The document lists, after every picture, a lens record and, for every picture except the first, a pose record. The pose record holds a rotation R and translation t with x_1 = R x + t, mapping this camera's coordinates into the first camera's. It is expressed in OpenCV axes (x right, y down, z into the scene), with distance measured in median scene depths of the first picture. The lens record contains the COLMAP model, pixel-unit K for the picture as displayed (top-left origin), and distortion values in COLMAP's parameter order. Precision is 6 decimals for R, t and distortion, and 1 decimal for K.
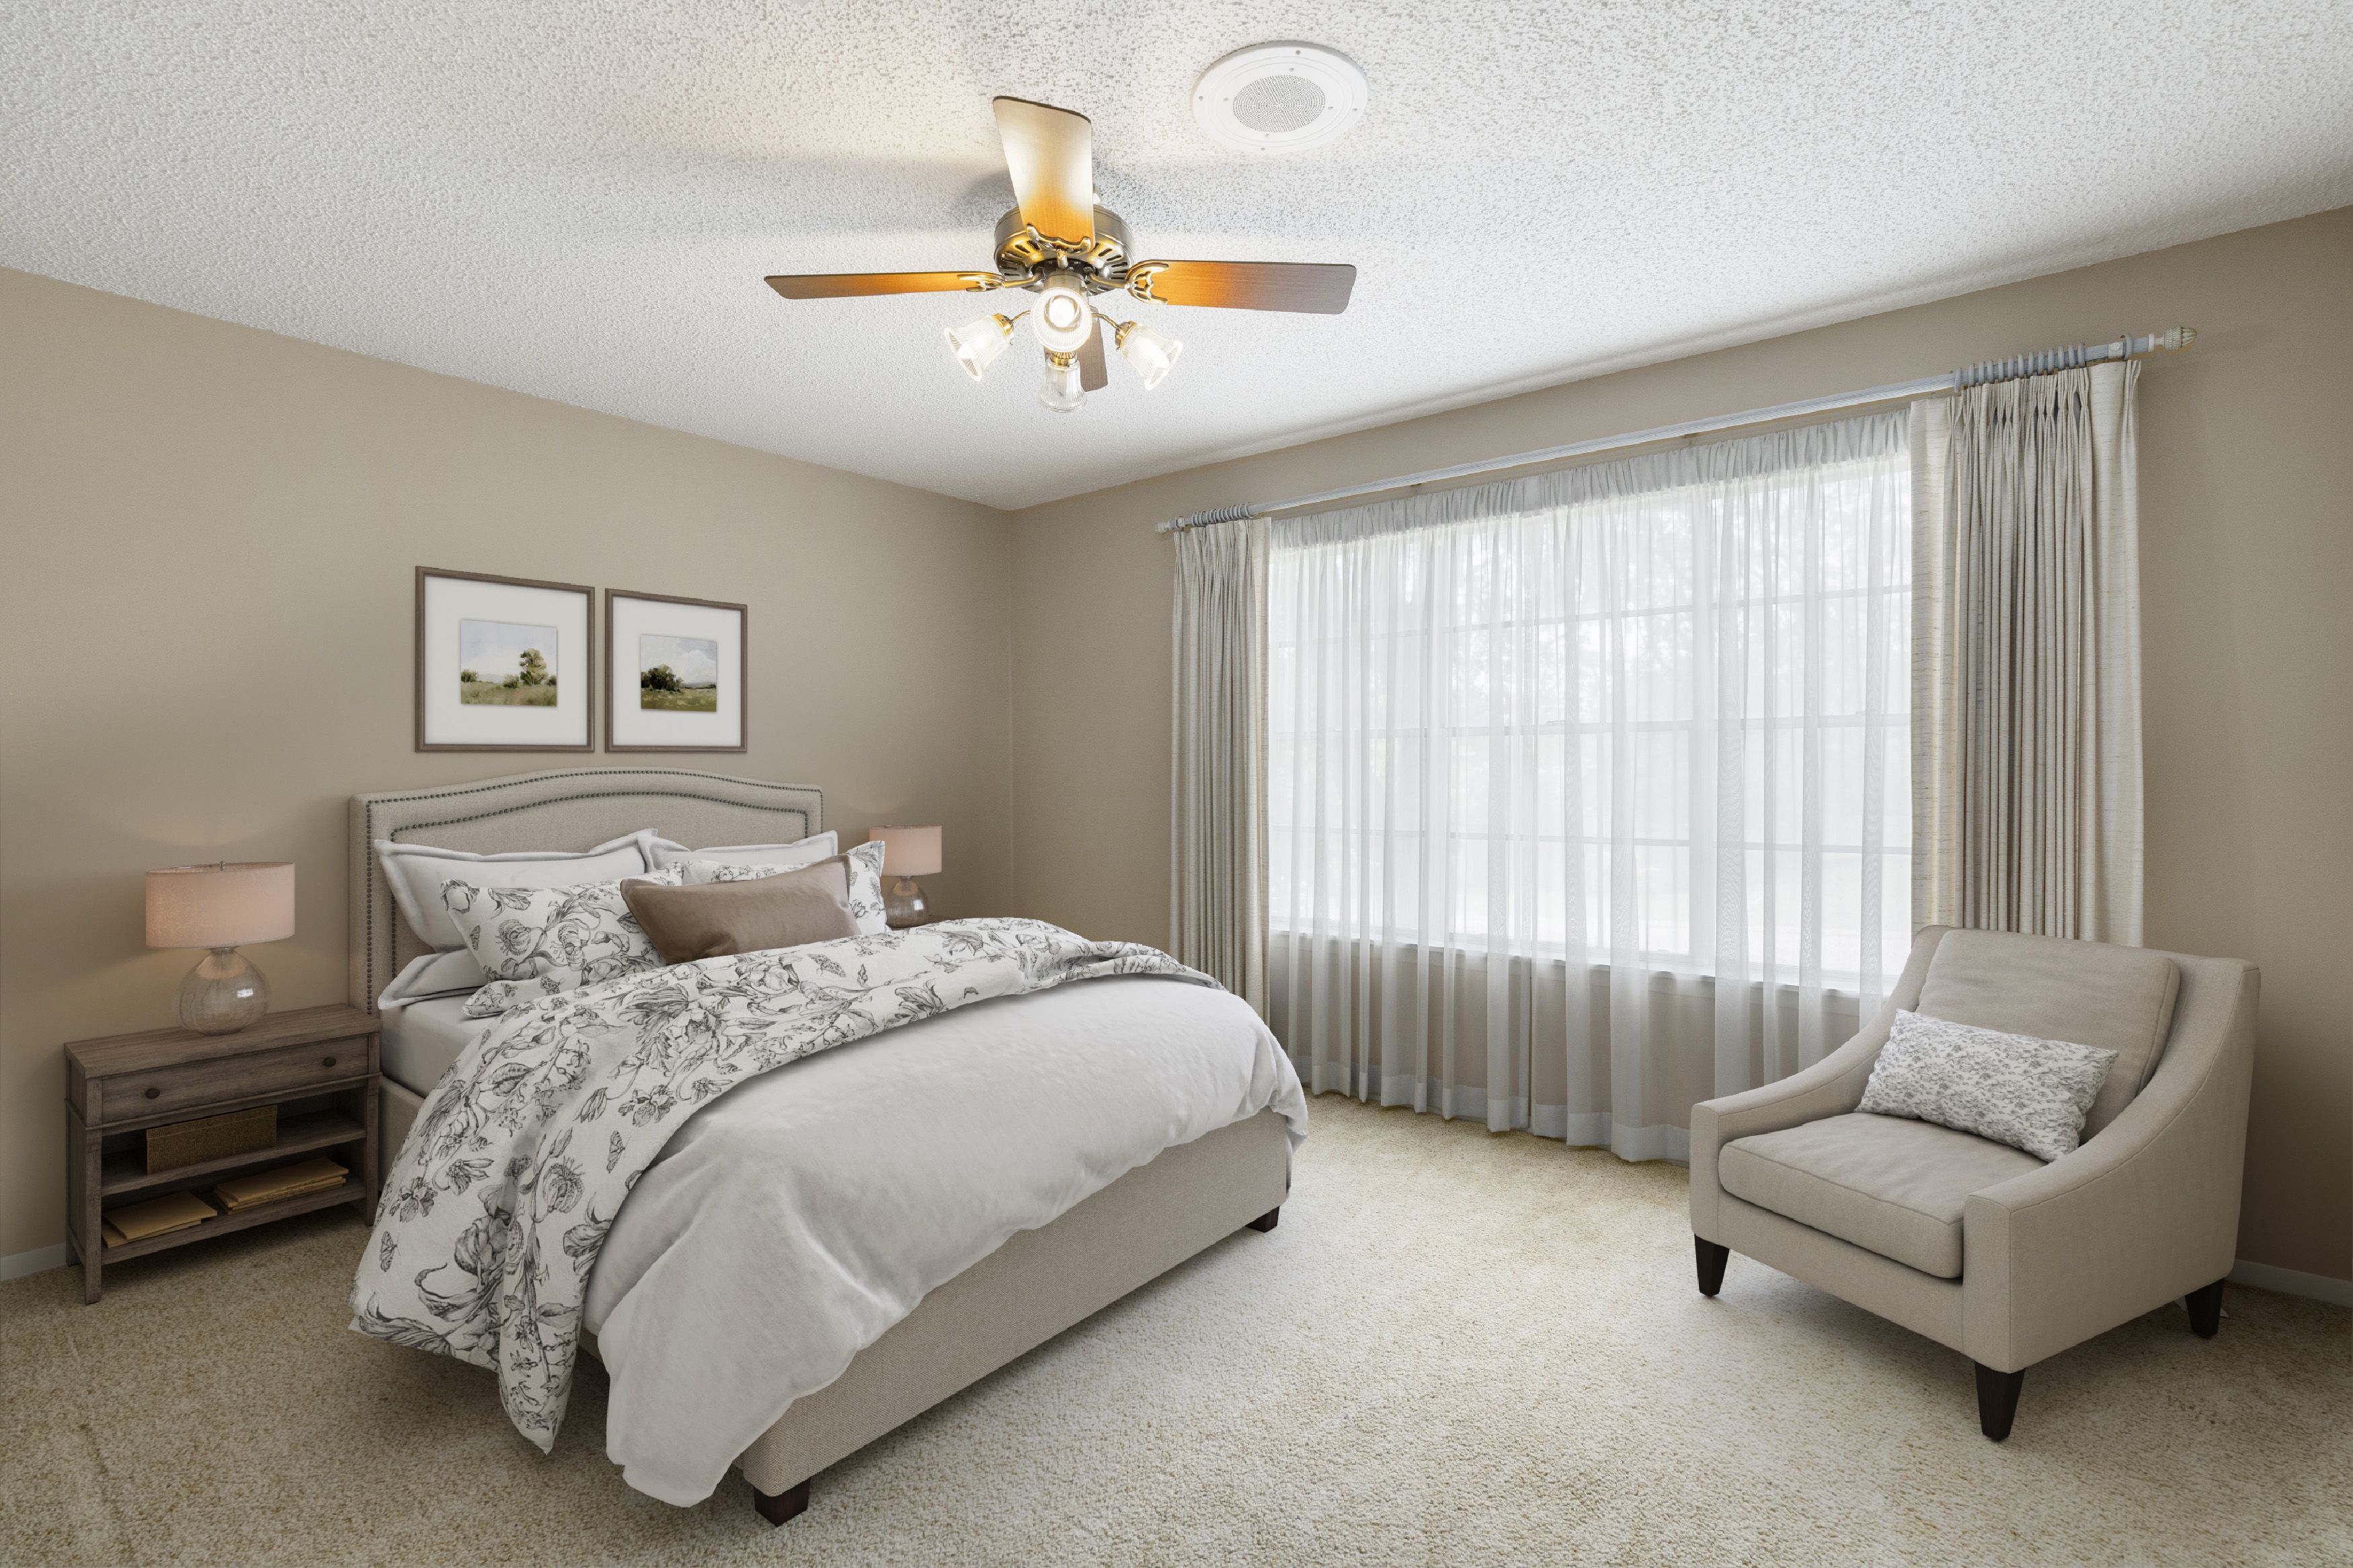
lens RADIAL K [[1065.2, 0, 1176.8], [0, 1065.2, 790.3], [0, 0, 1]] dist [-0.005685, 0.001493]
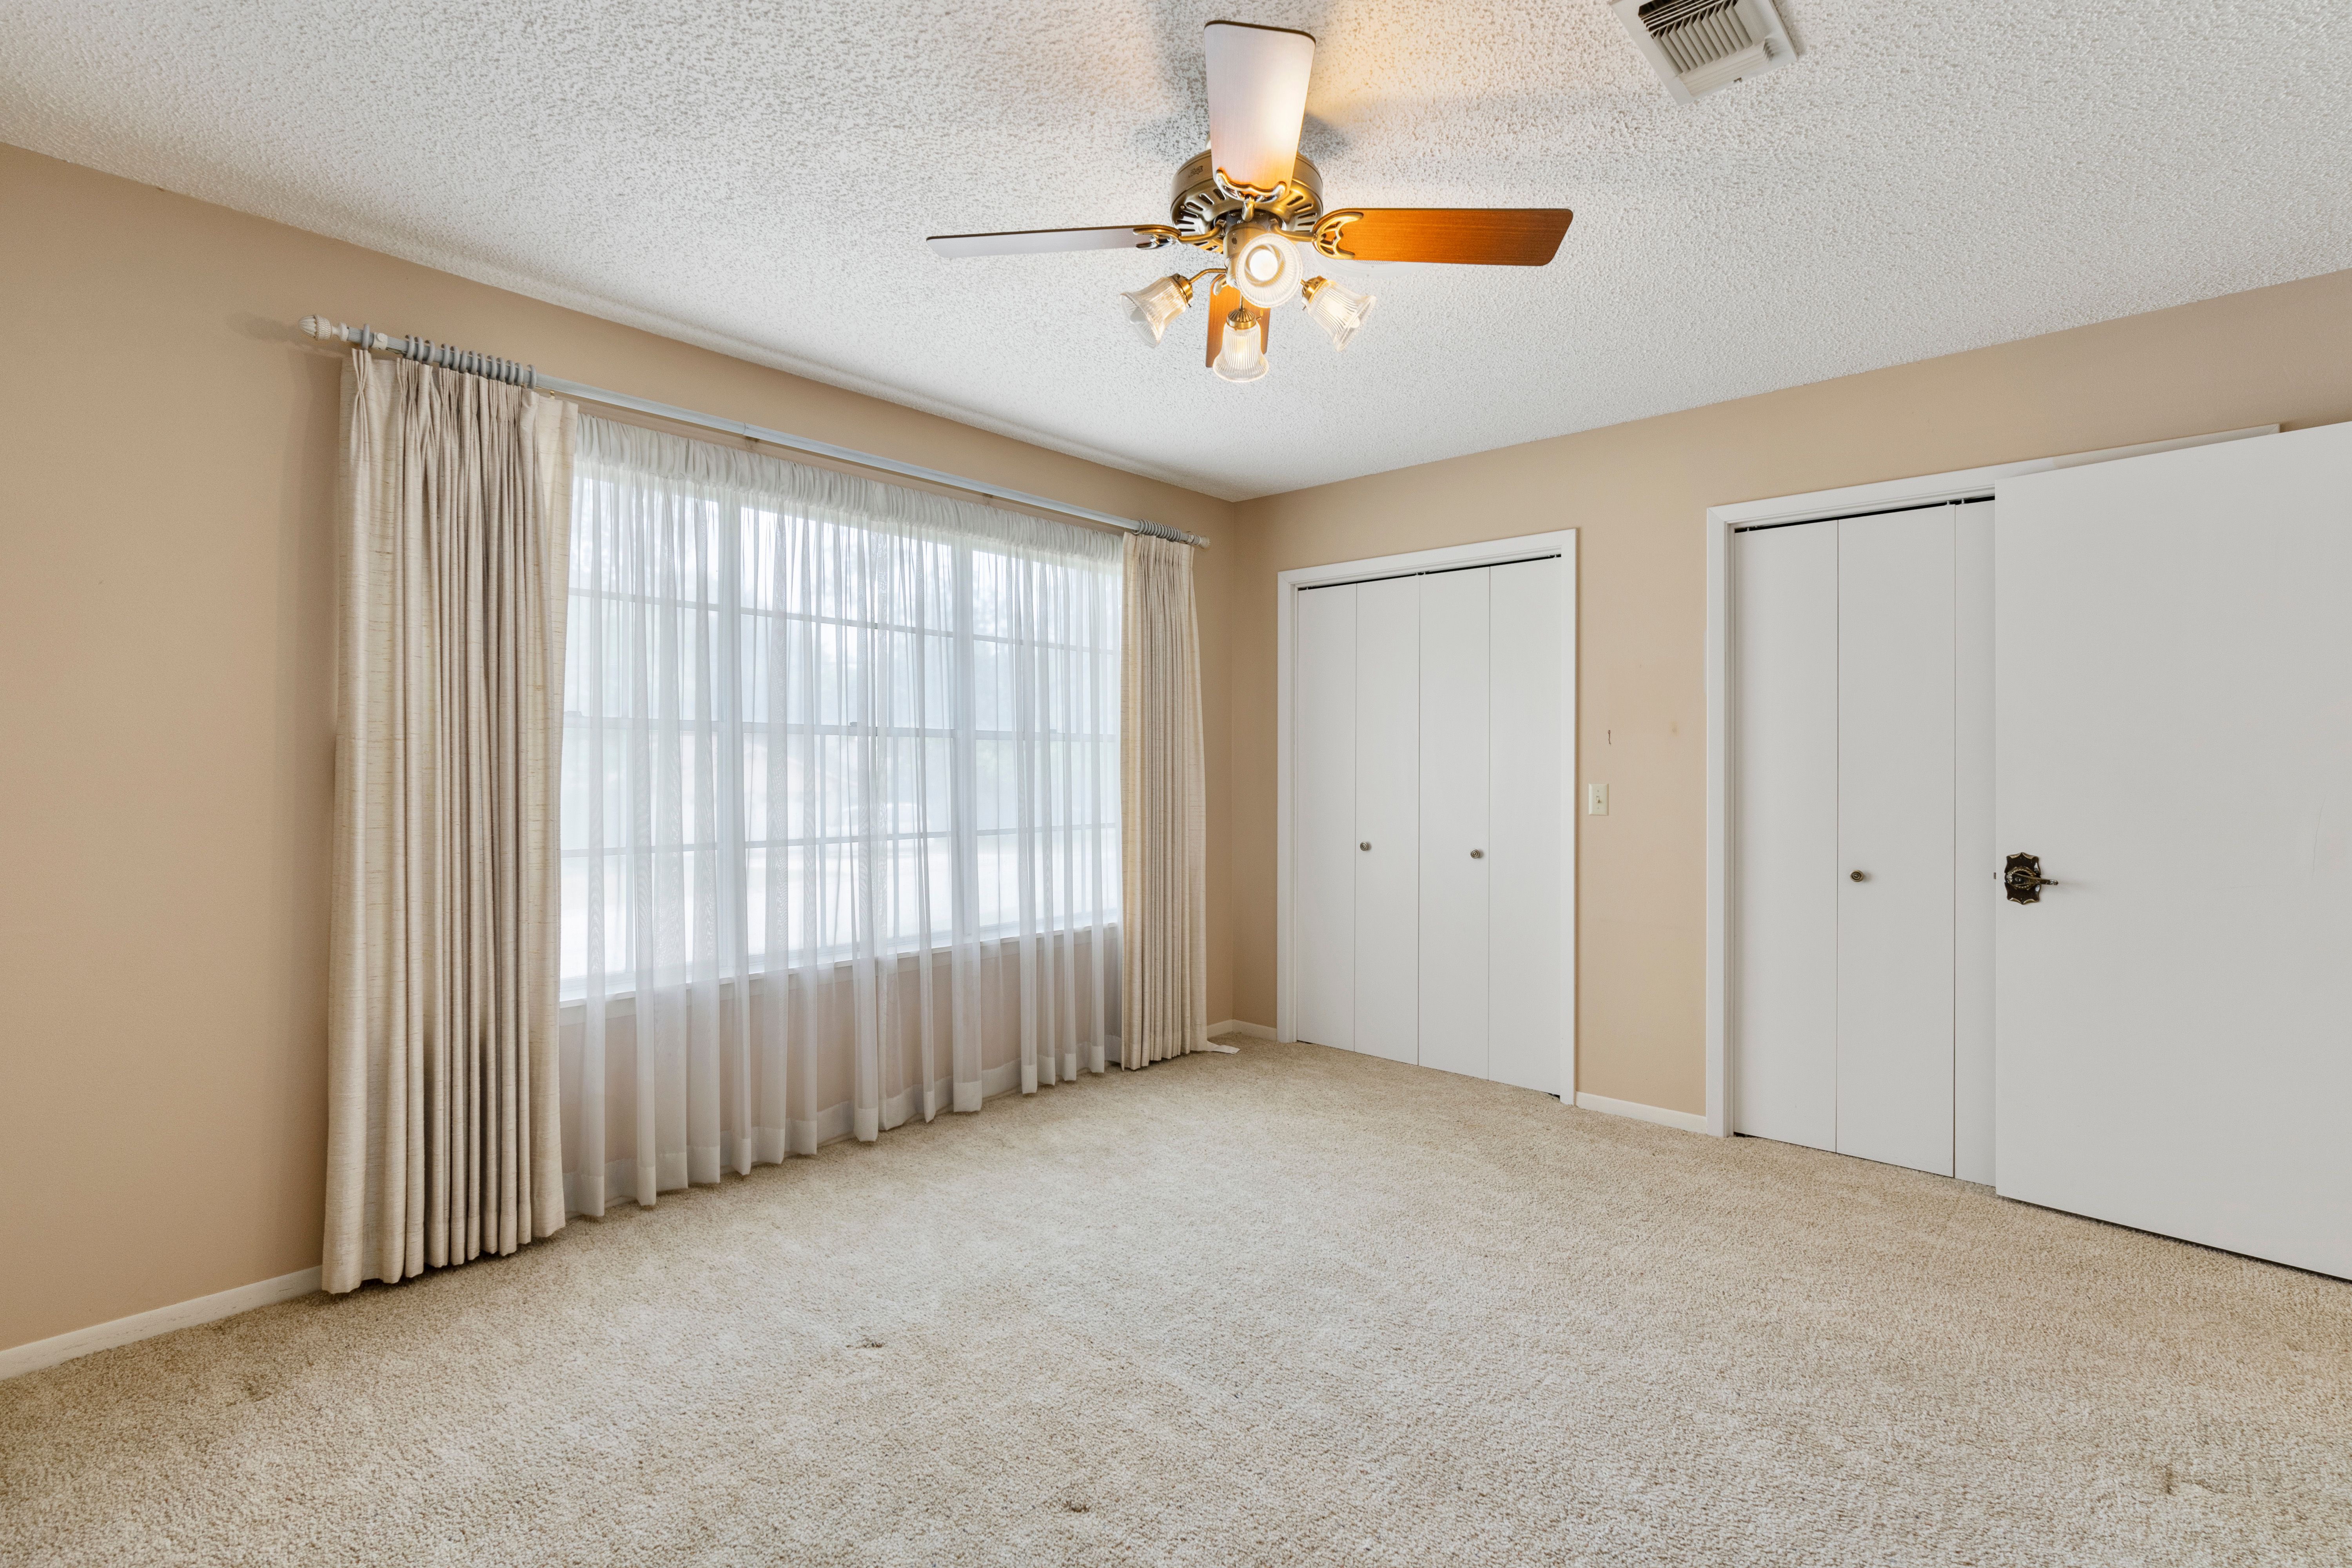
lens RADIAL K [[1064.9, 0, 1174.4], [0, 1064.9, 773.8], [0, 0, 1]] dist [-0.005685, 0.001493]
pose [[0.072588, 0.013180, 0.997275, -0.778940], [0.027571, 0.999504, -0.015217, 0.009307], [-0.996981, 0.028601, 0.072188, 0.768273]]
